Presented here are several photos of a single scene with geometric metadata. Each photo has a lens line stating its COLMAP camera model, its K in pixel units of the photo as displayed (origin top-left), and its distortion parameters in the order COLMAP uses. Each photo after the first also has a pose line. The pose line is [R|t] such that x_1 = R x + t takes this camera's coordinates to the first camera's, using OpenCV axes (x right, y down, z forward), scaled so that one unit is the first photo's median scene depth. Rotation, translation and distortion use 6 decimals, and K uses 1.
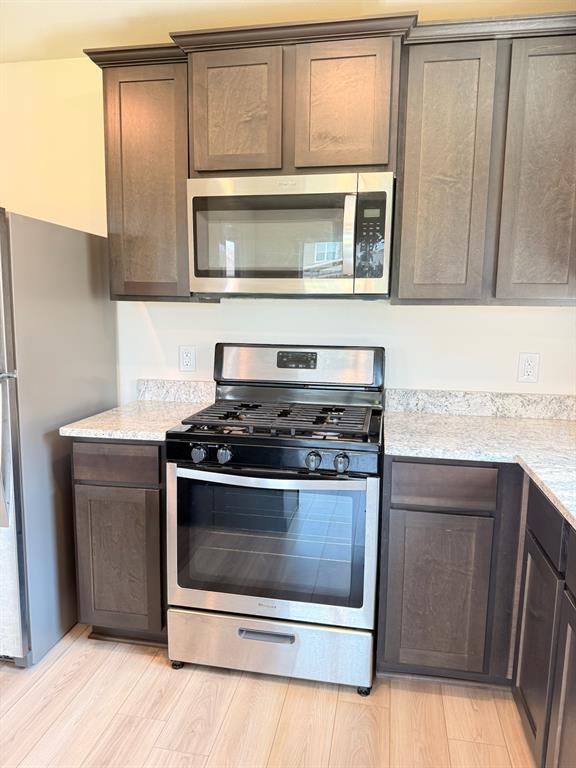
lens RADIAL K [[541.4, 0, 285.2], [0, 541.4, 389.2], [0, 0, 1]] dist [0.064860, -0.096238]
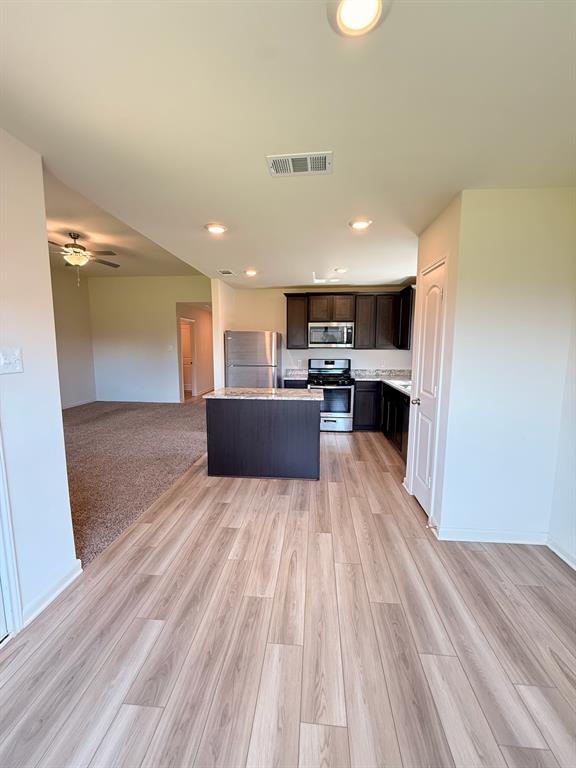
lens RADIAL K [[309.2, 0, 288.0], [0, 309.2, 384.0], [0, 0, 1]] dist [0.004021, -0.000422]
pose [[0.995329, -0.024051, 0.093498, -0.620191], [0.026191, 0.999421, -0.021736, 0.180611], [-0.092921, 0.024083, 0.995382, -1.574607]]
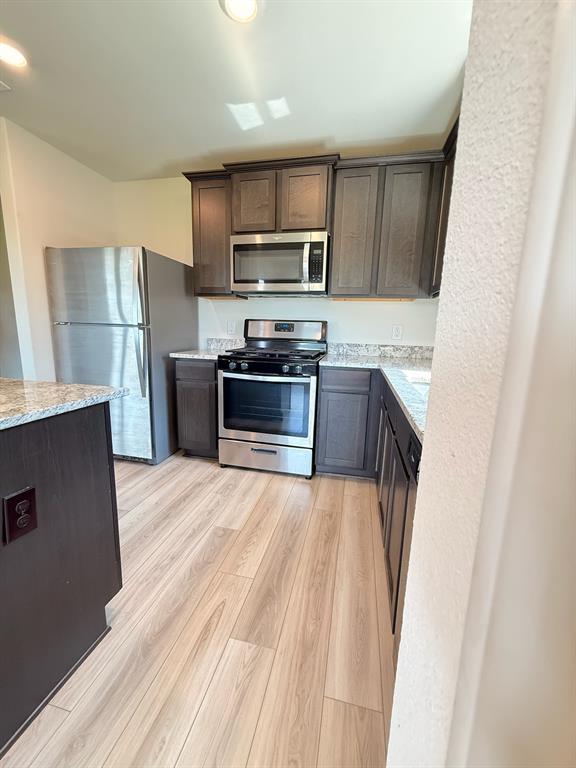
lens RADIAL K [[309.2, 0, 288.0], [0, 309.2, 384.0], [0, 0, 1]] dist [0.004021, -0.000422]
pose [[0.999142, 0.020902, -0.035746, 0.097374], [-0.019669, 0.999211, 0.034509, 0.140449], [0.036439, -0.033776, 0.998765, -0.198417]]
